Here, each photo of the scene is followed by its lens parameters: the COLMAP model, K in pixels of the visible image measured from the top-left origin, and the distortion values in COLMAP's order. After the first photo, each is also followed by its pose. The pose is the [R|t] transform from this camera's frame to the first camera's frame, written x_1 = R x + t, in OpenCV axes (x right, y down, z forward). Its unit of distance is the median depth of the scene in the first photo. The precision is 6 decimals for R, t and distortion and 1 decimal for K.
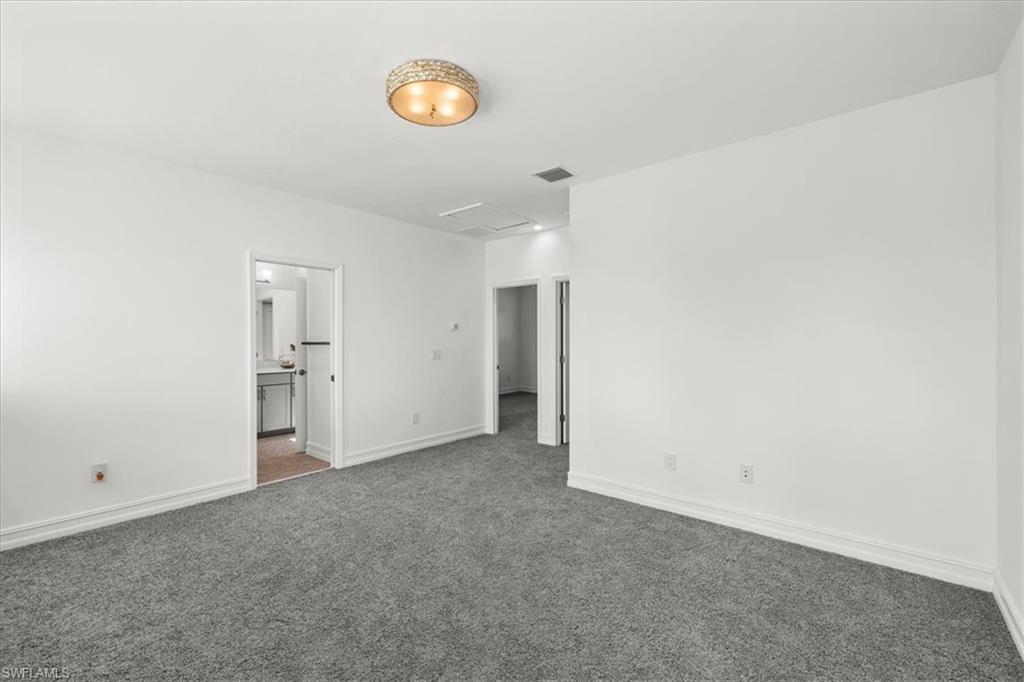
lens RADIAL K [[433.9, 0, 507.6], [0, 433.9, 335.7], [0, 0, 1]] dist [0.000996, 0.000189]
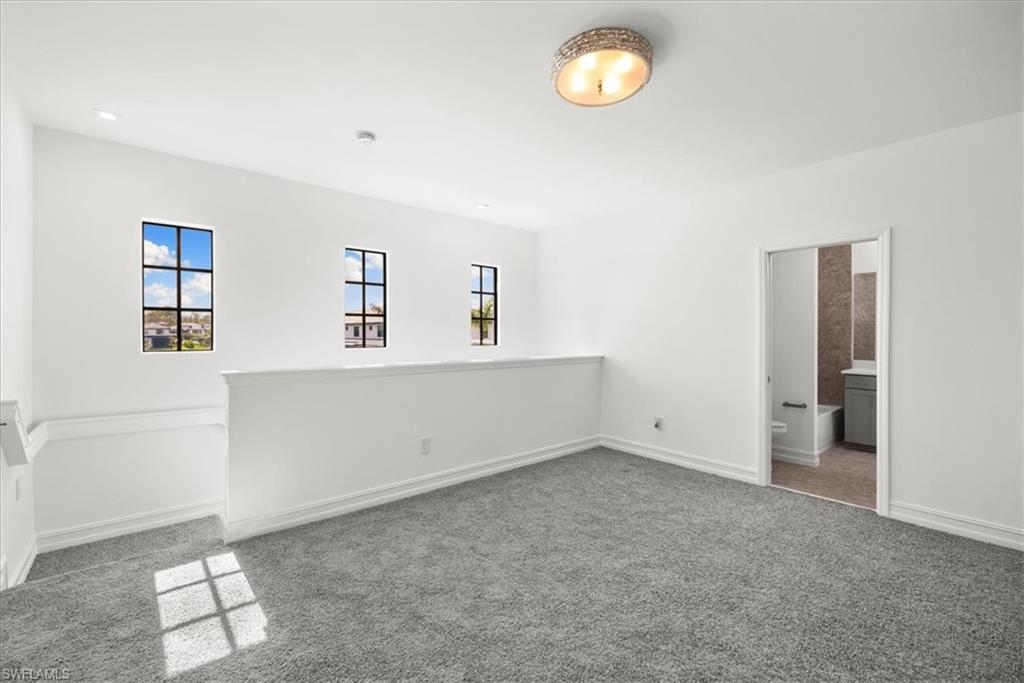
lens RADIAL K [[433.9, 0, 507.6], [0, 433.9, 336.2], [0, 0, 1]] dist [0.000996, 0.000189]
pose [[-0.157252, 0.011448, -0.987492, 0.485193], [0.001770, 0.999934, 0.011311, 0.001779], [0.987557, 0.000031, -0.157262, 0.592746]]
